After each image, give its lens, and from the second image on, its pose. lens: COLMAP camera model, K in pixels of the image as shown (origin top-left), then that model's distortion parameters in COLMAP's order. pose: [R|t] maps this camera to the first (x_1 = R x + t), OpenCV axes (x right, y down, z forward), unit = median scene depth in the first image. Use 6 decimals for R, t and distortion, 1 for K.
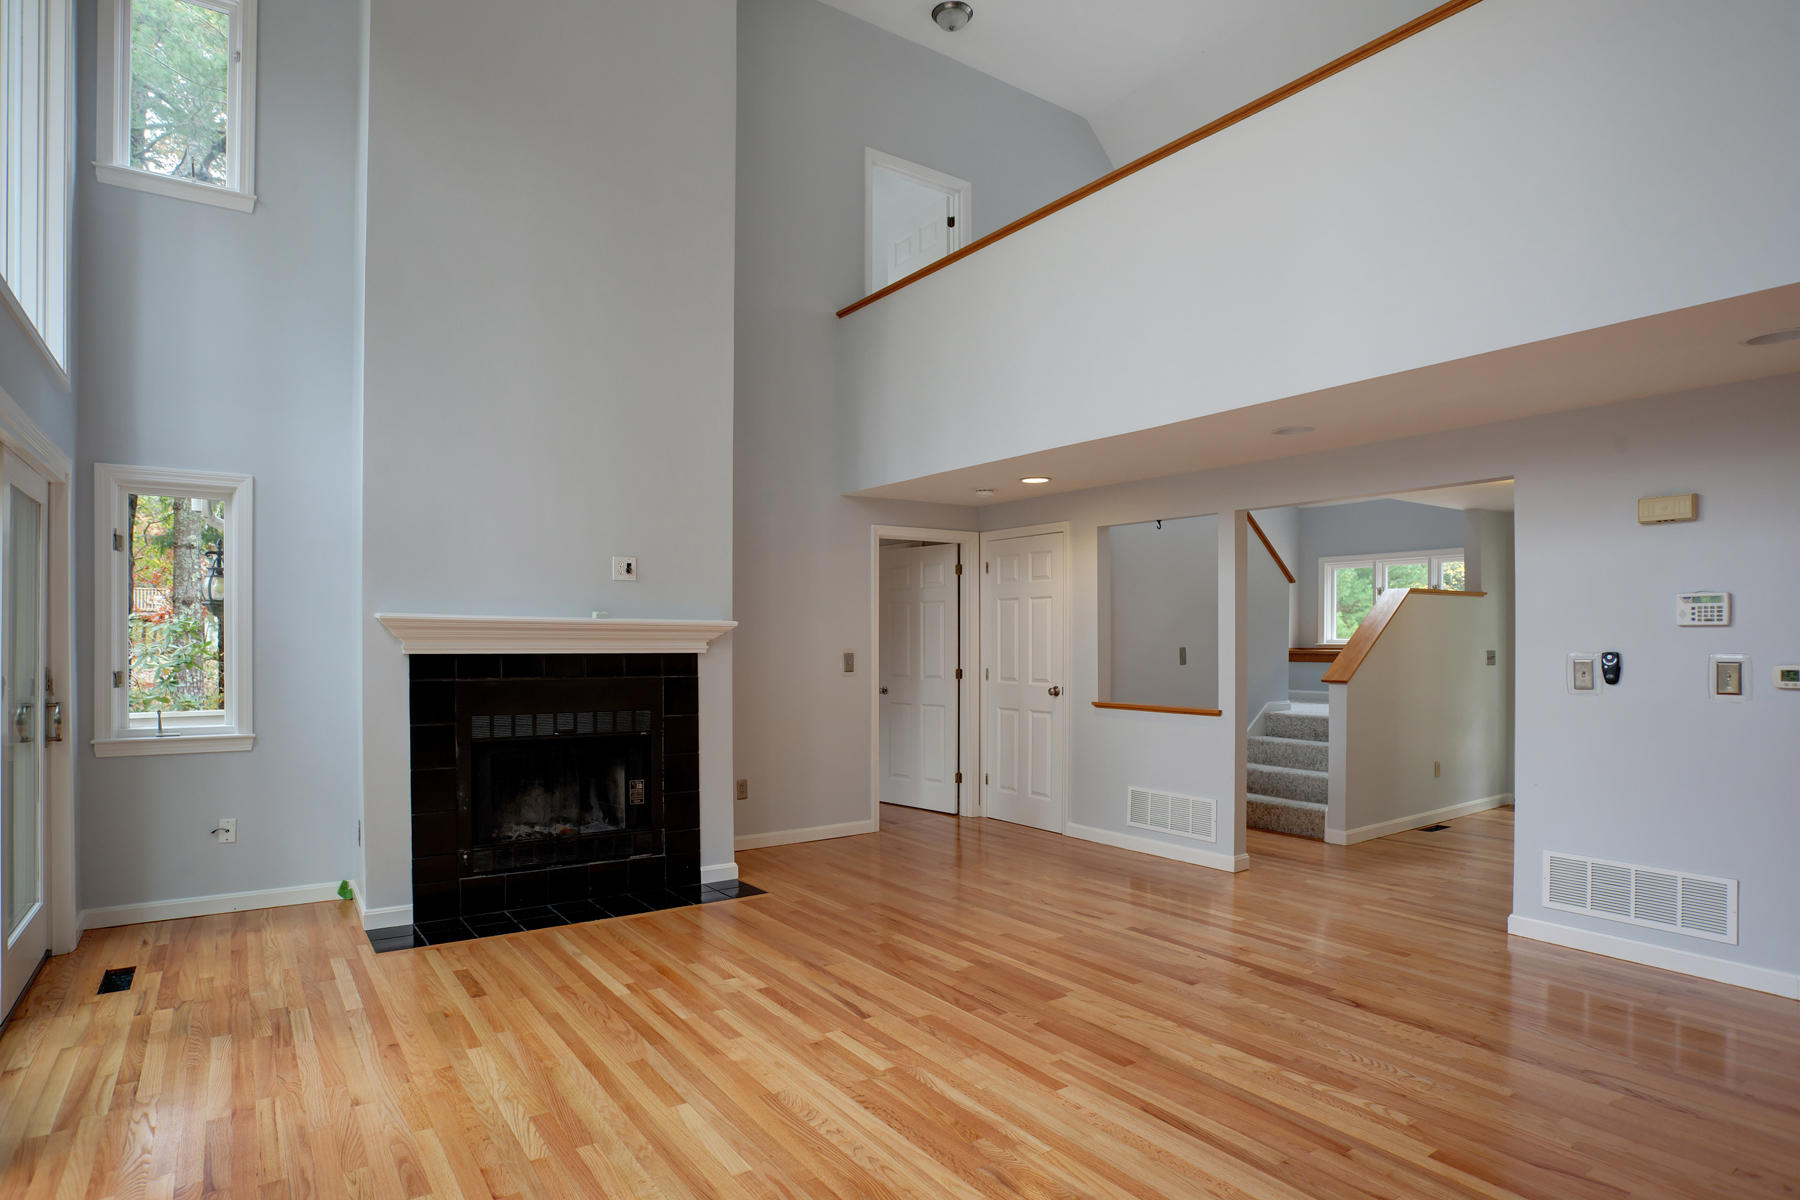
lens RADIAL K [[956.7, 0, 894.5], [0, 956.7, 651.0], [0, 0, 1]] dist [-0.081280, 0.030809]
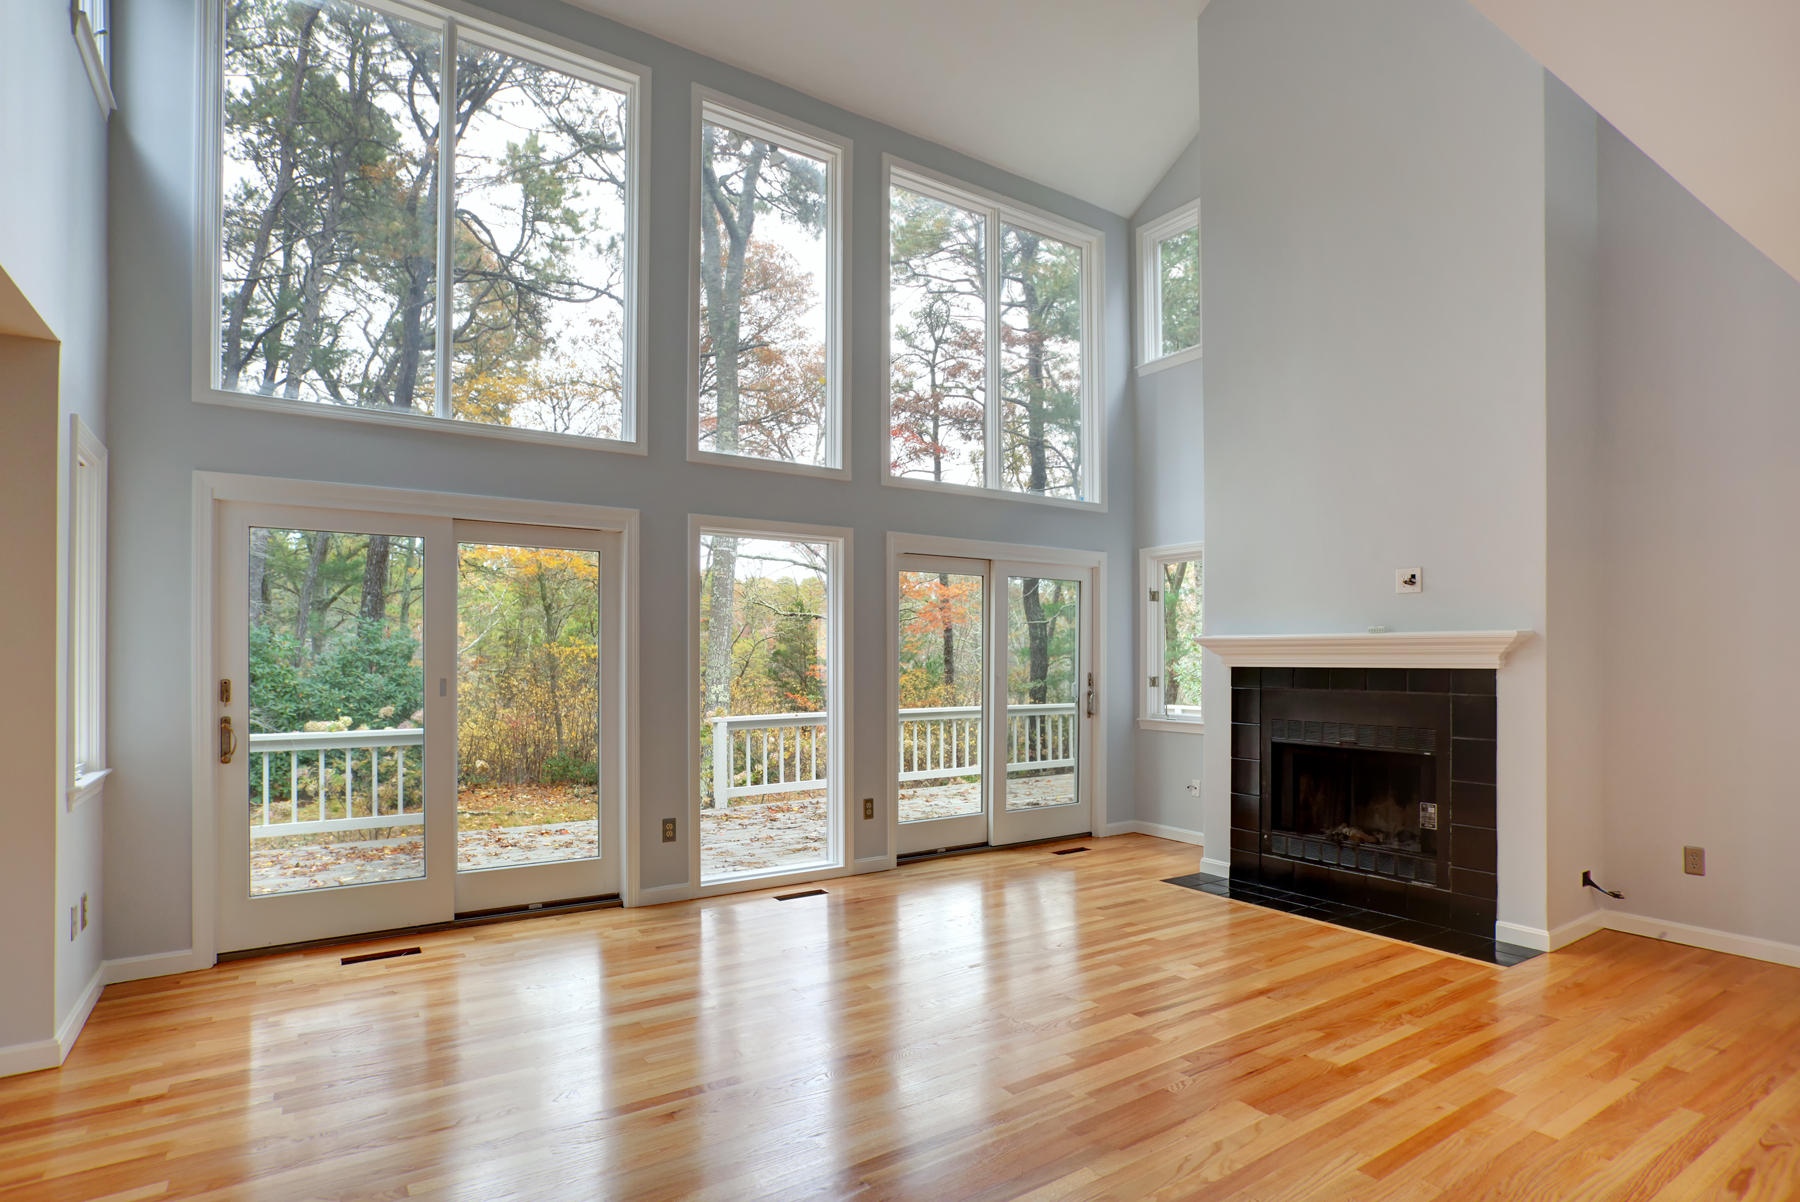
lens RADIAL K [[917.5, 0, 902.6], [0, 917.5, 661.9], [0, 0, 1]] dist [0.000174, 0.000165]
pose [[-0.018393, -0.002798, -0.999827, 0.655212], [-0.008286, 0.999962, -0.002646, 0.003420], [0.999797, 0.008236, -0.018415, 0.506299]]
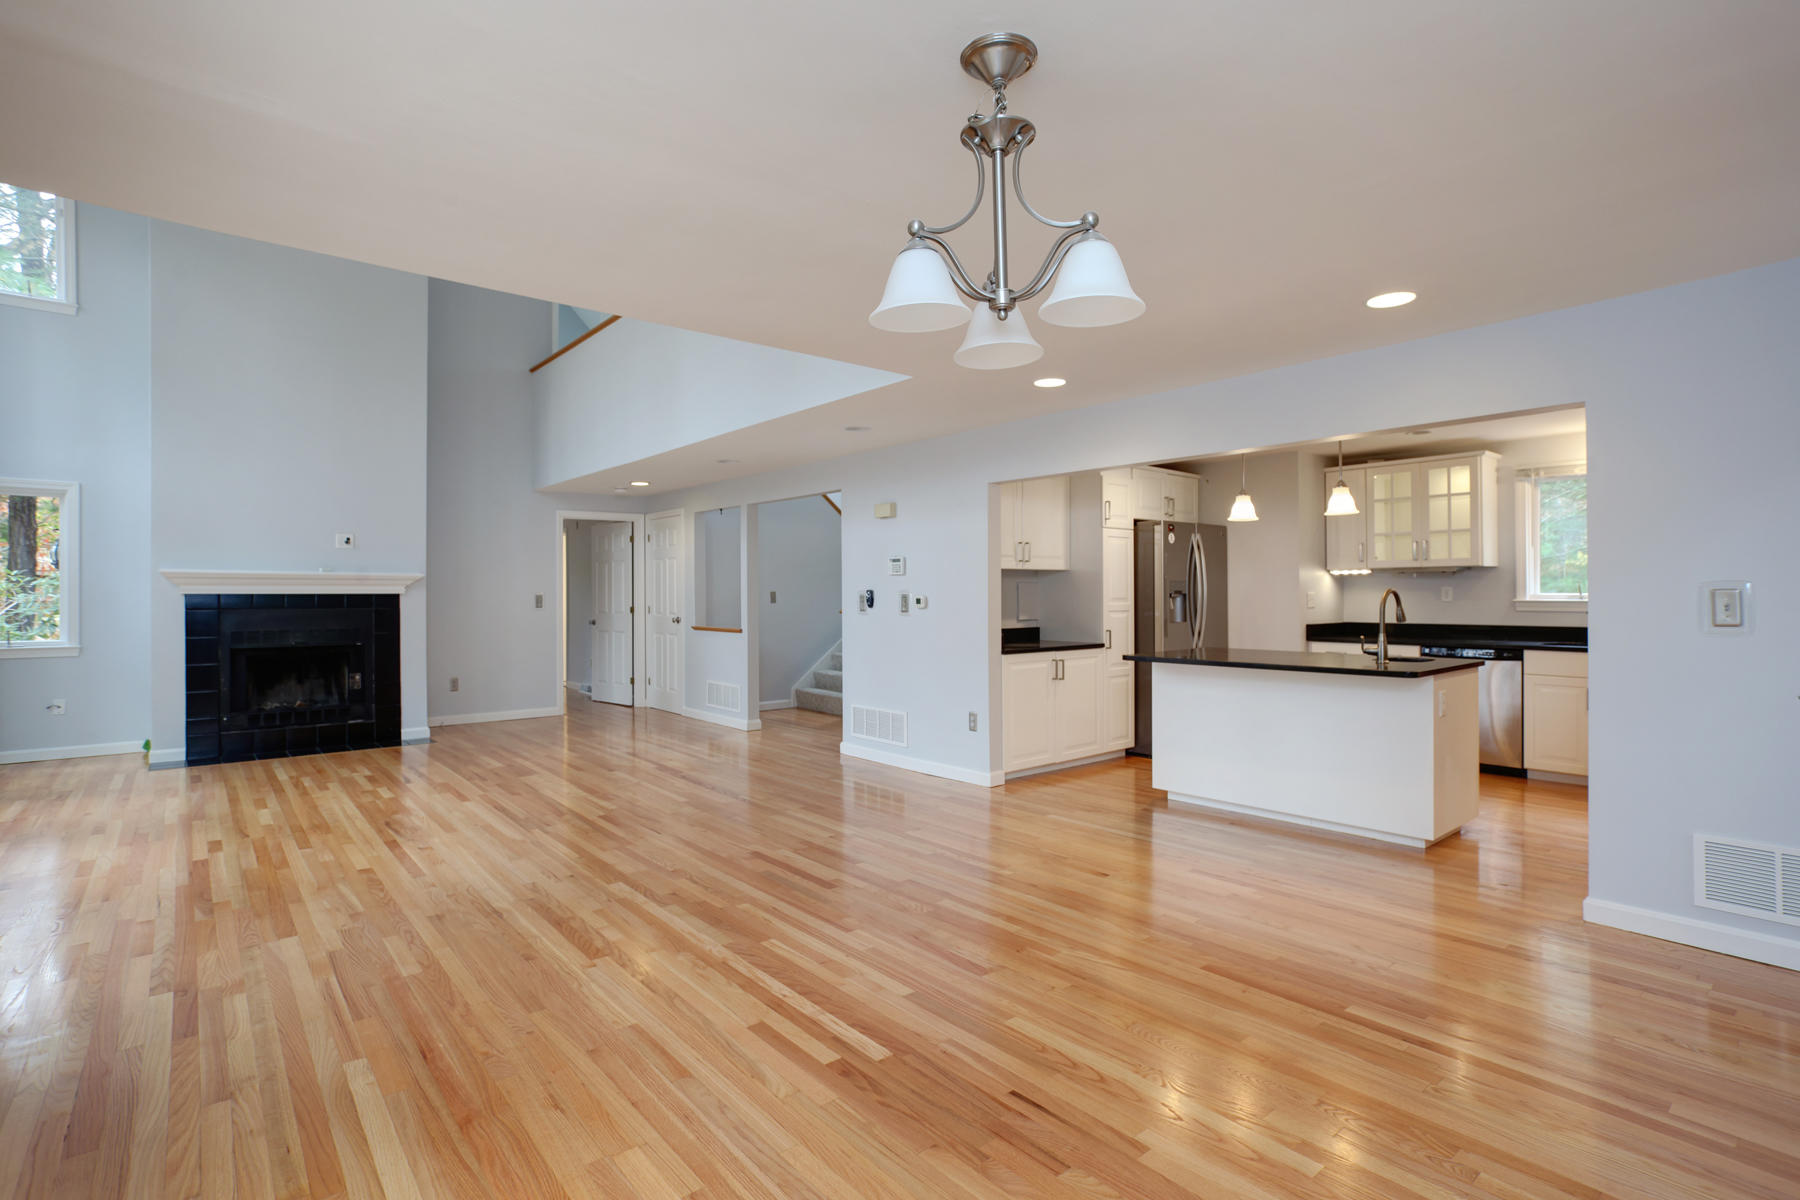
lens RADIAL K [[892.4, 0, 900.0], [0, 892.4, 600.0], [0, 0, 1]] dist [0.001067, 0.001029]
pose [[0.998148, -0.002976, 0.060765, 0.559408], [0.003223, 0.999987, -0.003978, 0.021727], [-0.060752, 0.004166, 0.998144, -0.559626]]
